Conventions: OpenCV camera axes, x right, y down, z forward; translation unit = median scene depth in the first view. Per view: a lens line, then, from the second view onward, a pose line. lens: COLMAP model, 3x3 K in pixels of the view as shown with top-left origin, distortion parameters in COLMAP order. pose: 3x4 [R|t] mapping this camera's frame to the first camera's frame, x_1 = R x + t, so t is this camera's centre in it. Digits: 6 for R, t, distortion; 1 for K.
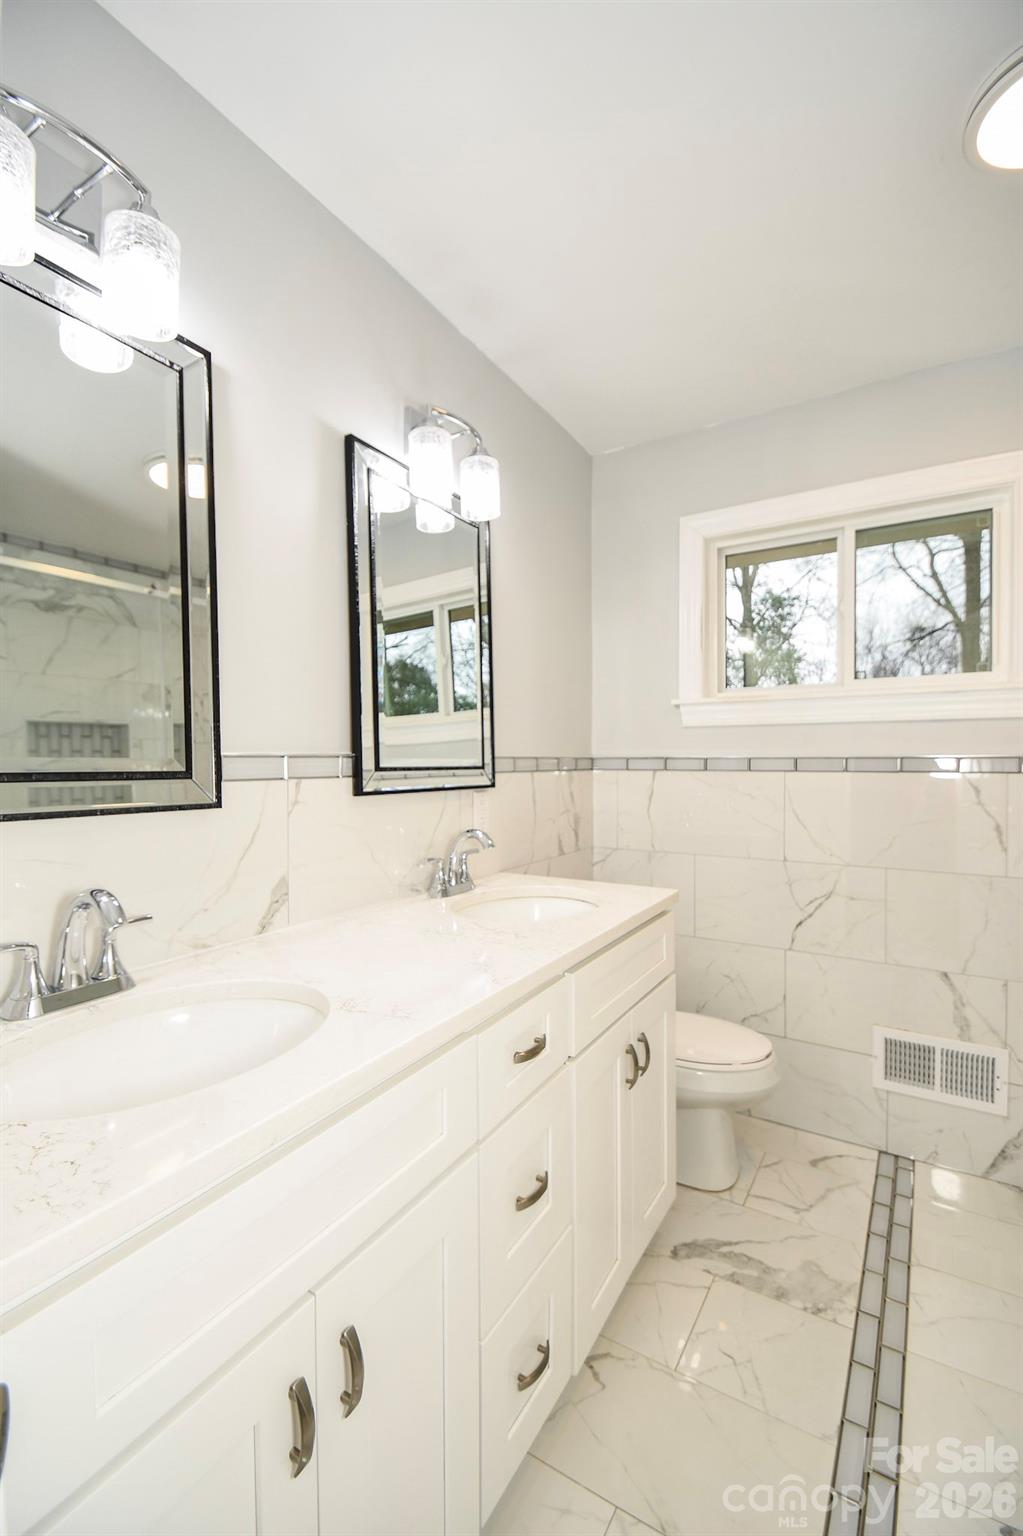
lens RADIAL K [[695.2, 0, 512.4], [0, 695.2, 763.4], [0, 0, 1]] dist [0.010665, -0.013153]
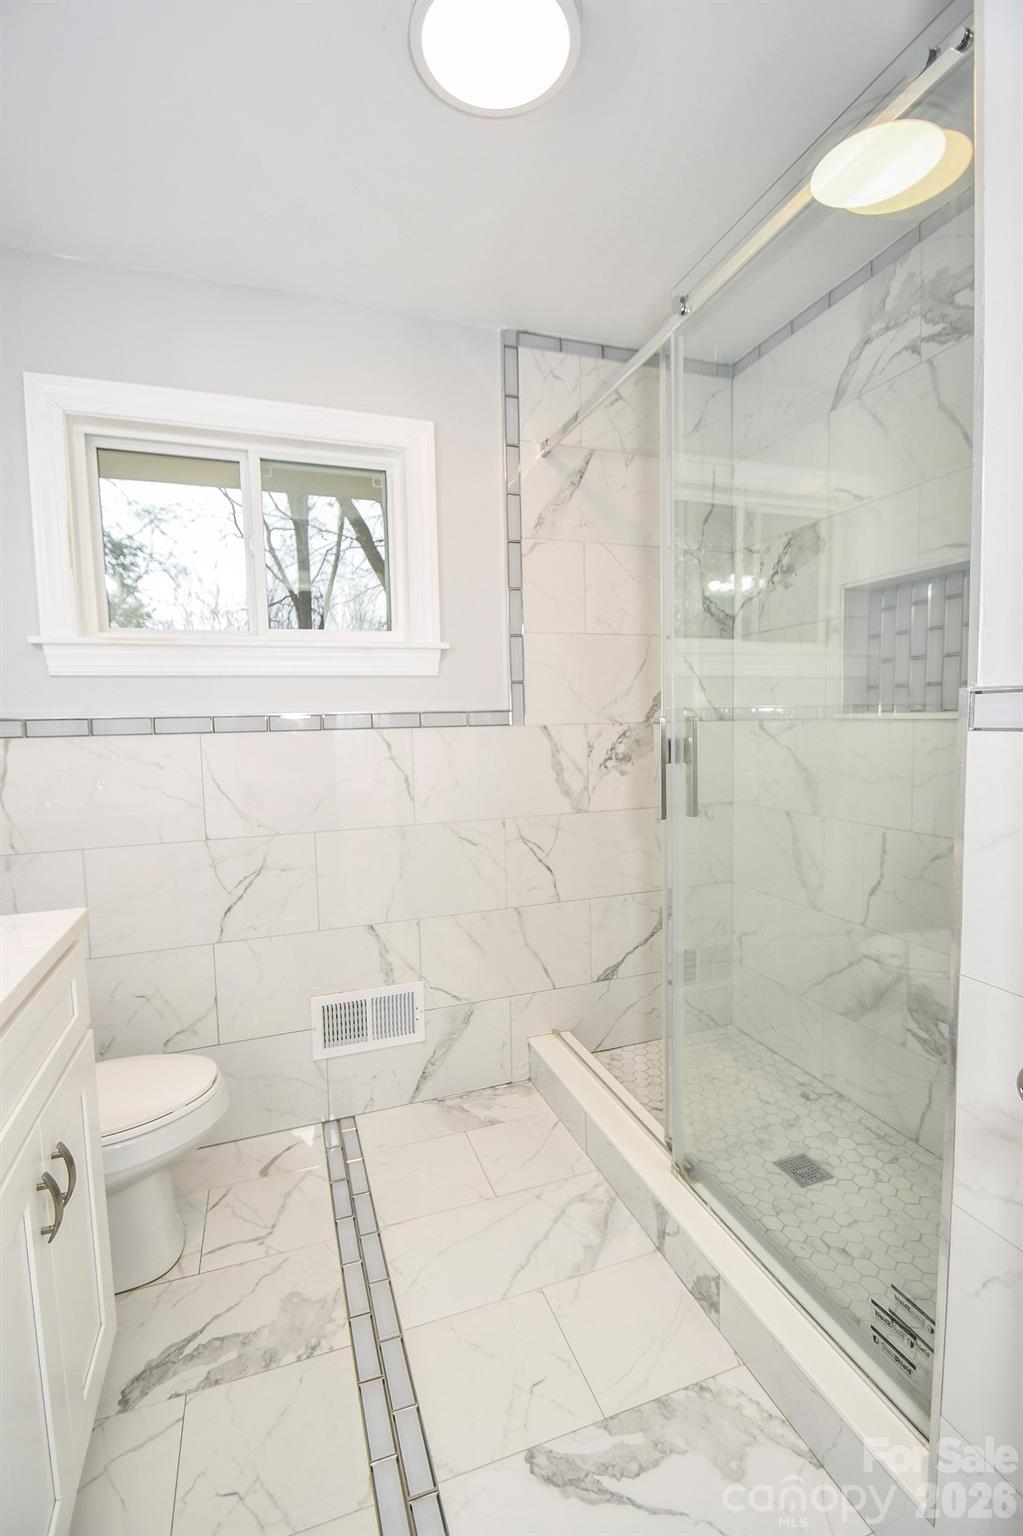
lens RADIAL K [[695.2, 0, 521.5], [0, 695.2, 770.1], [0, 0, 1]] dist [0.010665, -0.013153]
pose [[0.631962, -0.071953, 0.771652, -0.009698], [0.026478, 0.997104, 0.071291, 0.007217], [-0.774547, -0.024622, 0.632037, 0.191413]]
